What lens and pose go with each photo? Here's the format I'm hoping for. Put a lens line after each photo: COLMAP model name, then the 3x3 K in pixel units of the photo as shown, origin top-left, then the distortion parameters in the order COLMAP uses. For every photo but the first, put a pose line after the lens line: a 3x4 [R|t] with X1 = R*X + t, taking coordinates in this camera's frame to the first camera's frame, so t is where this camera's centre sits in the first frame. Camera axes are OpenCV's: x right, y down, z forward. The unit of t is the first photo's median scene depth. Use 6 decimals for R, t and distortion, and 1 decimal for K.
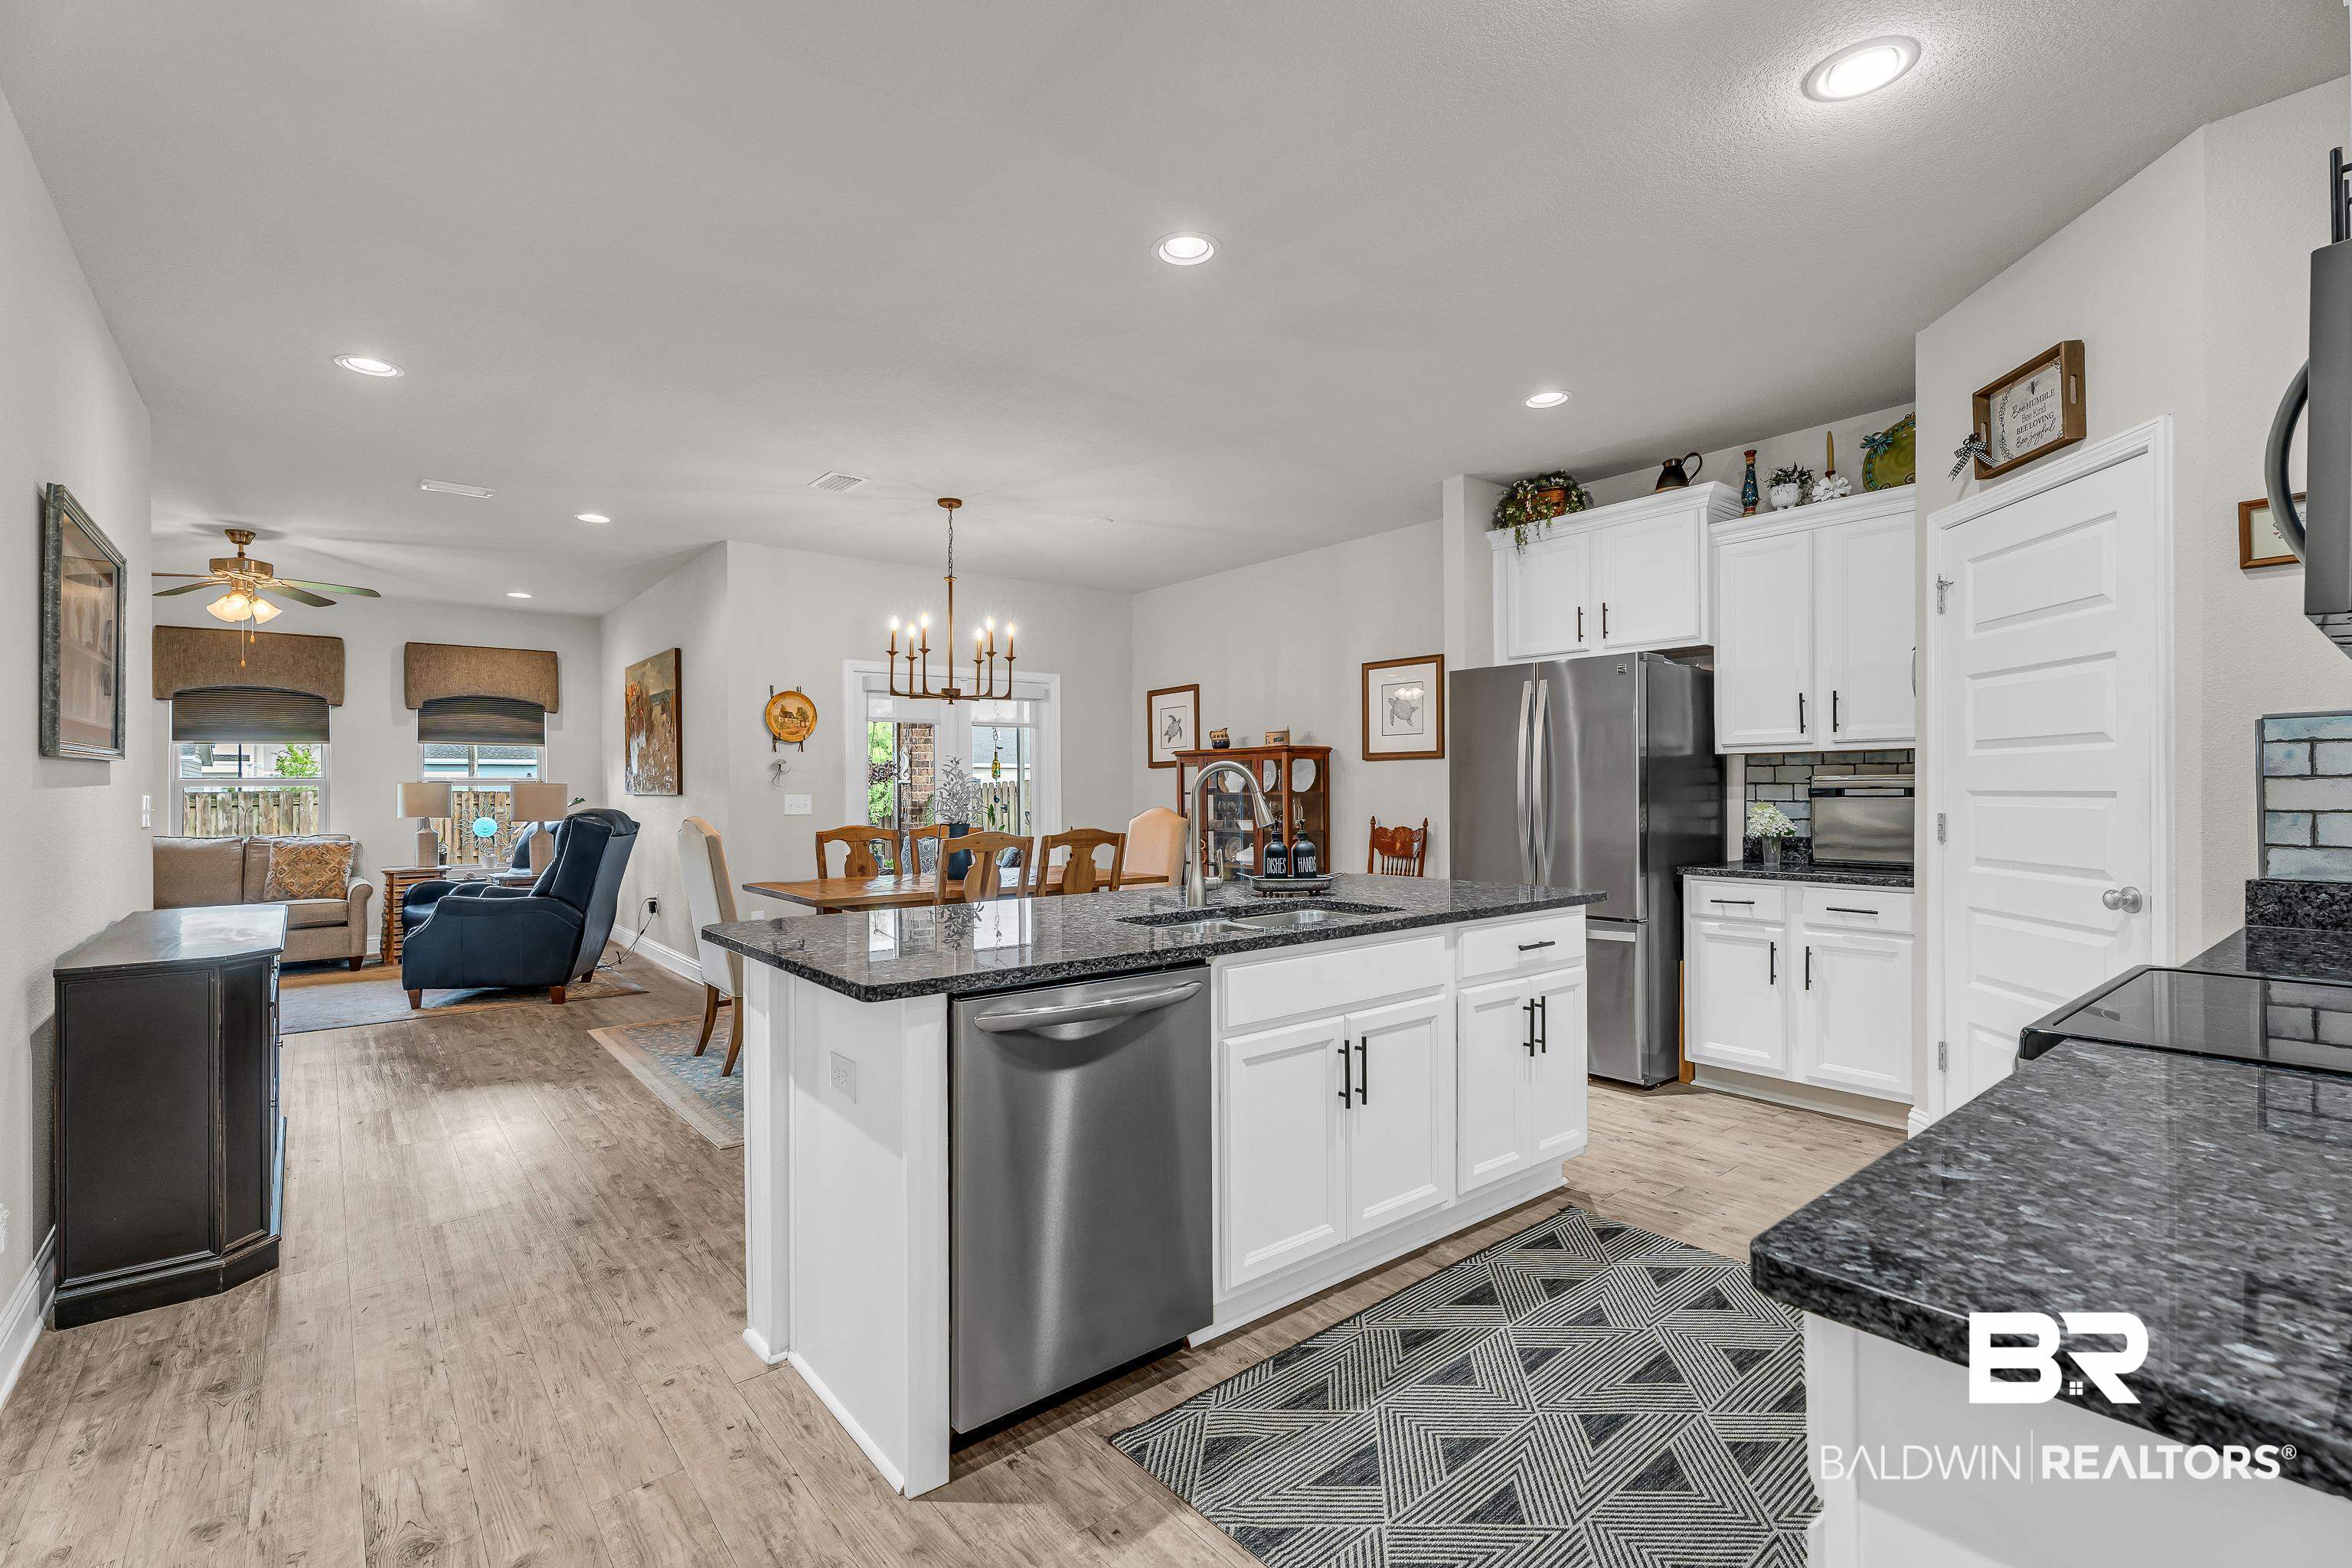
lens RADIAL K [[1059.5, 0, 1171.8], [0, 1059.5, 787.7], [0, 0, 1]] dist [0.000902, 0.001252]
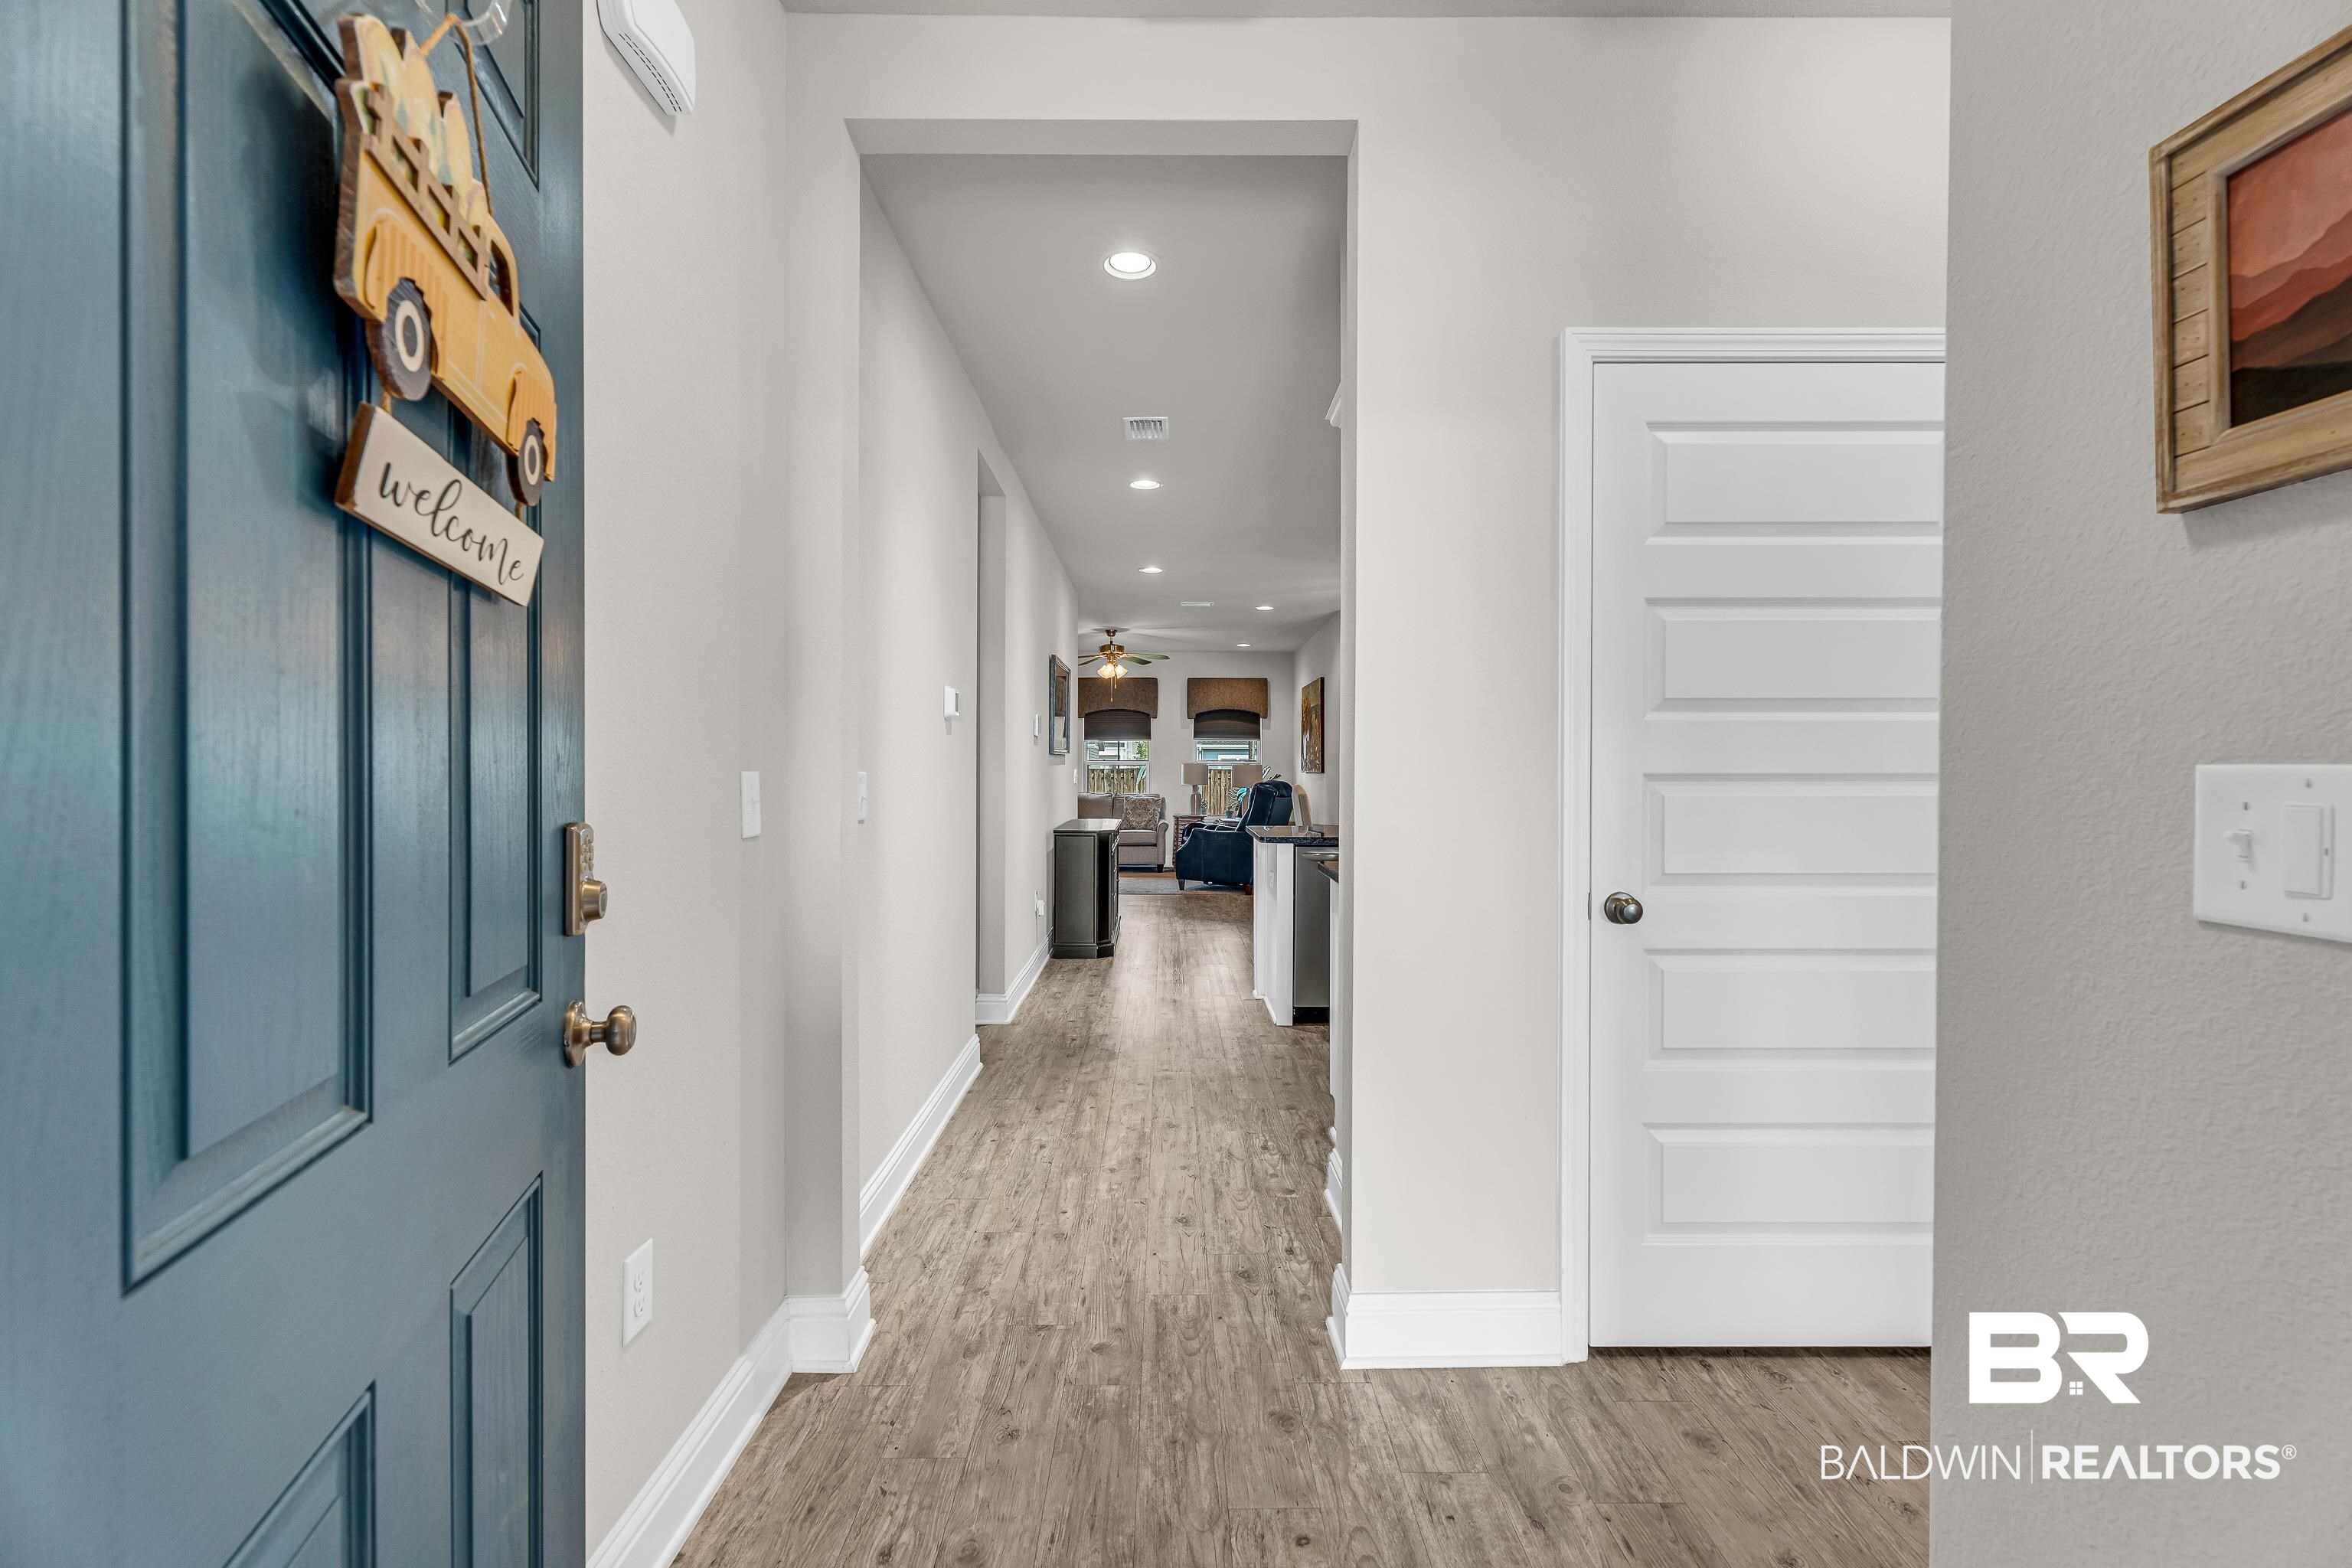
lens RADIAL K [[1059.5, 0, 1164.1], [0, 1059.5, 781.7], [0, 0, 1]] dist [0.000902, 0.001252]
pose [[0.777862, 0.015070, -0.628255, 0.428435], [-0.007856, 0.999868, 0.014256, 0.000385], [0.628387, -0.006154, 0.777877, -0.455885]]
